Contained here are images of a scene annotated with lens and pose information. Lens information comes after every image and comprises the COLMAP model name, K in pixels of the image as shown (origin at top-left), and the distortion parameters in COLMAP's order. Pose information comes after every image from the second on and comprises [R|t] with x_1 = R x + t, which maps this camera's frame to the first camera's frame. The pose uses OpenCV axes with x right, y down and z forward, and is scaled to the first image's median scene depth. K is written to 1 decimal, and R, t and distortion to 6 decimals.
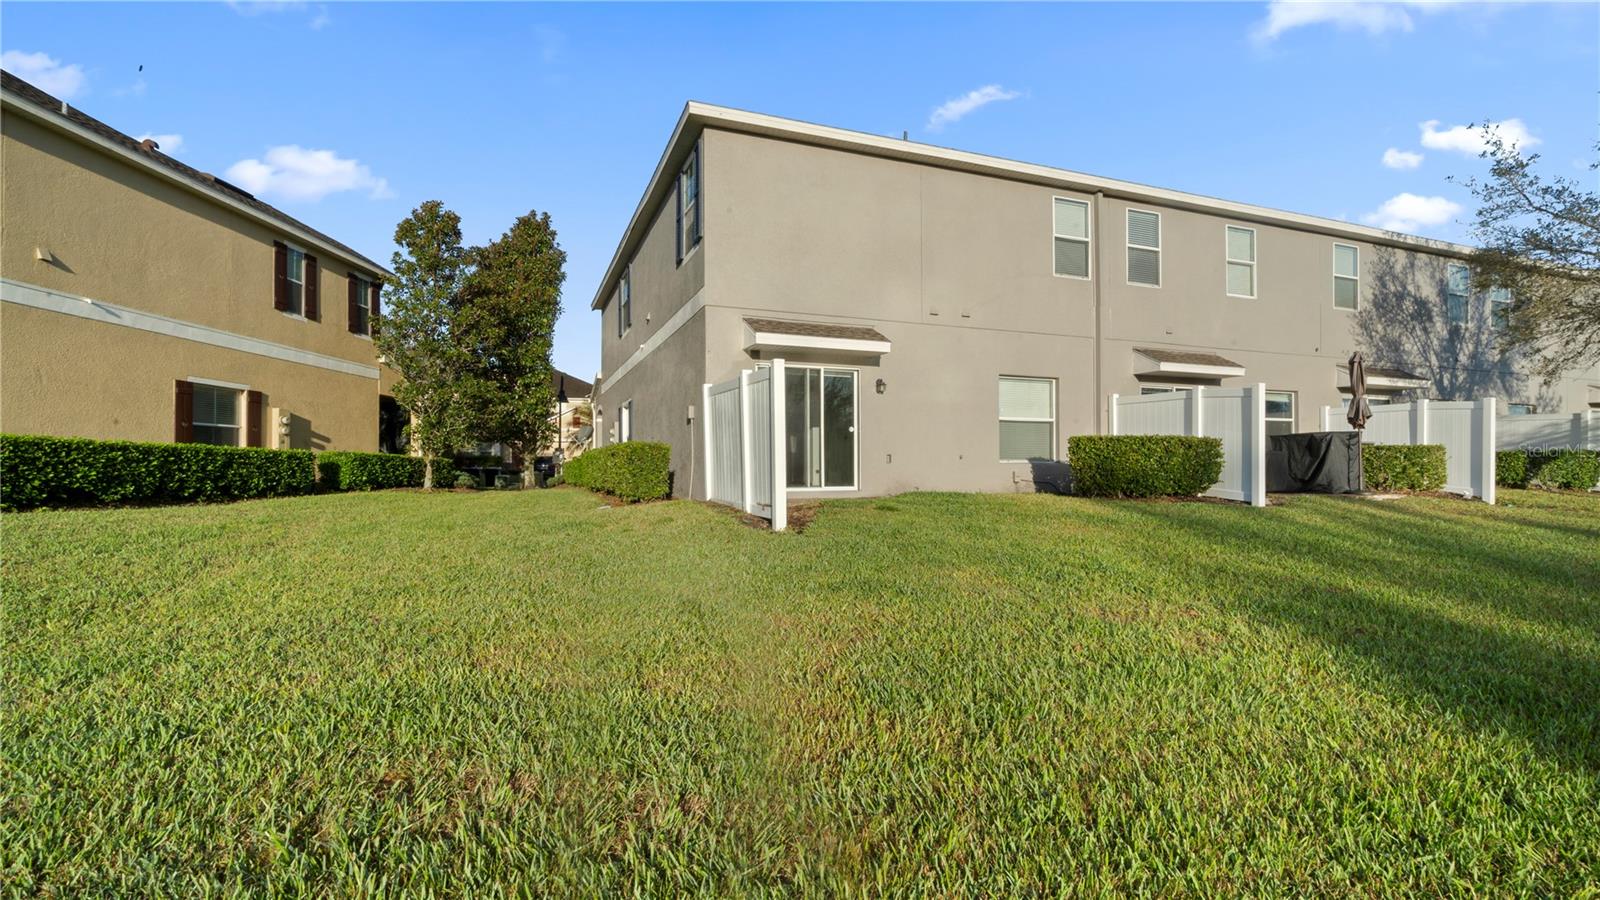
lens RADIAL K [[736.0, 0, 795.5], [0, 736.0, 446.3], [0, 0, 1]] dist [-0.005218, 0.000809]
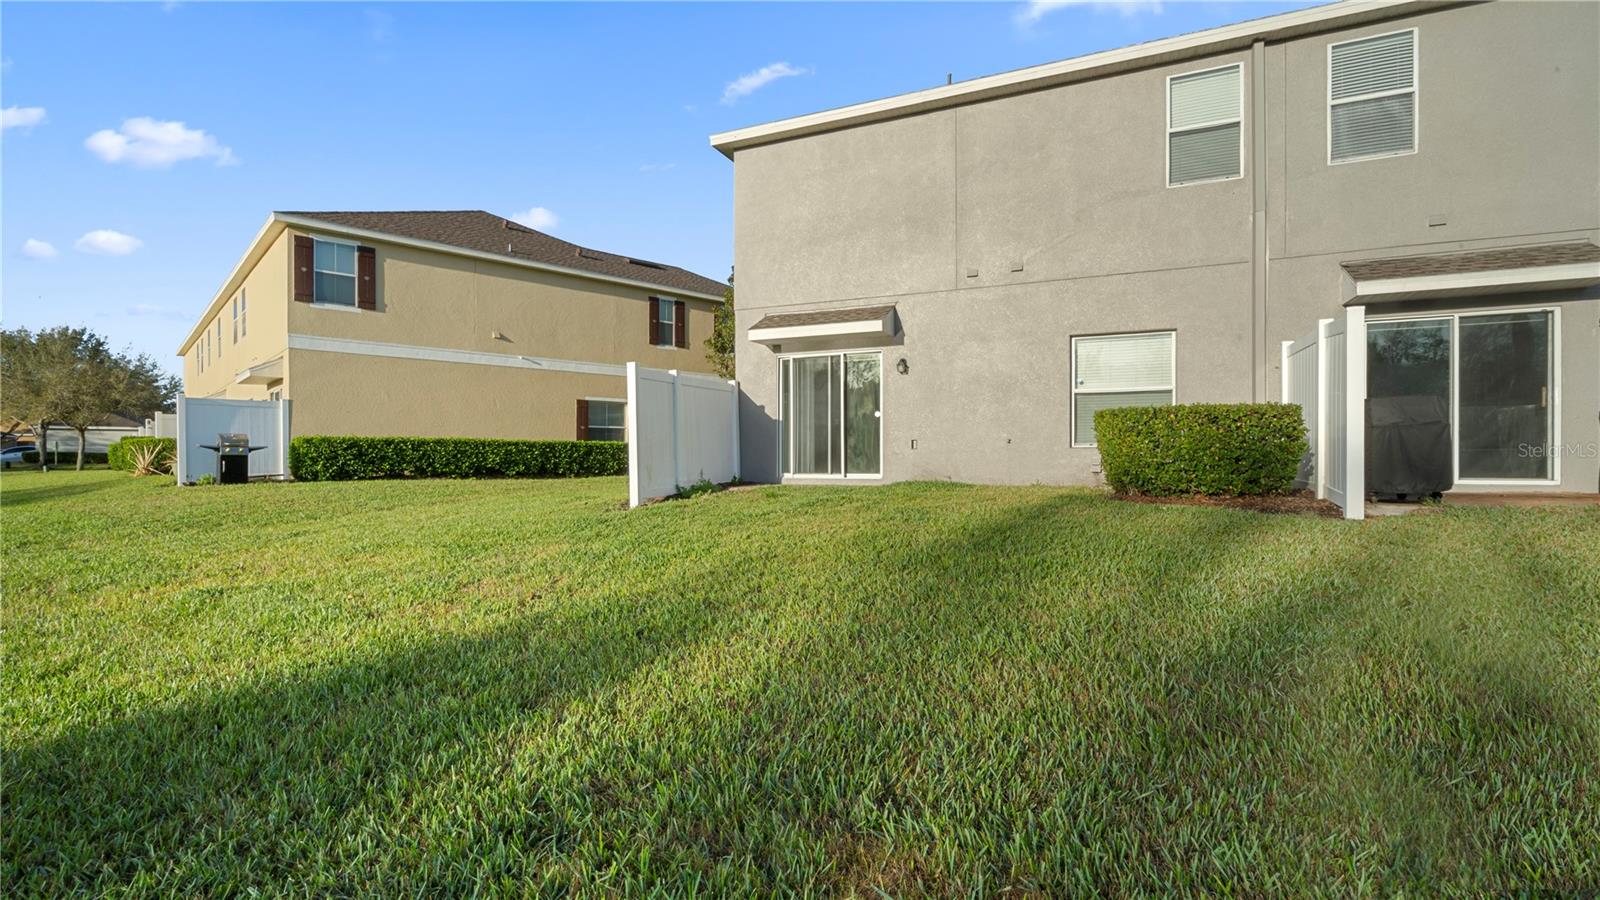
lens RADIAL K [[736.0, 0, 795.5], [0, 736.0, 446.3], [0, 0, 1]] dist [-0.005218, 0.000809]
pose [[0.695874, -0.009951, -0.718095, 0.649374], [0.027093, 0.999556, 0.012403, 0.003780], [0.717653, -0.028086, 0.695835, 0.239983]]
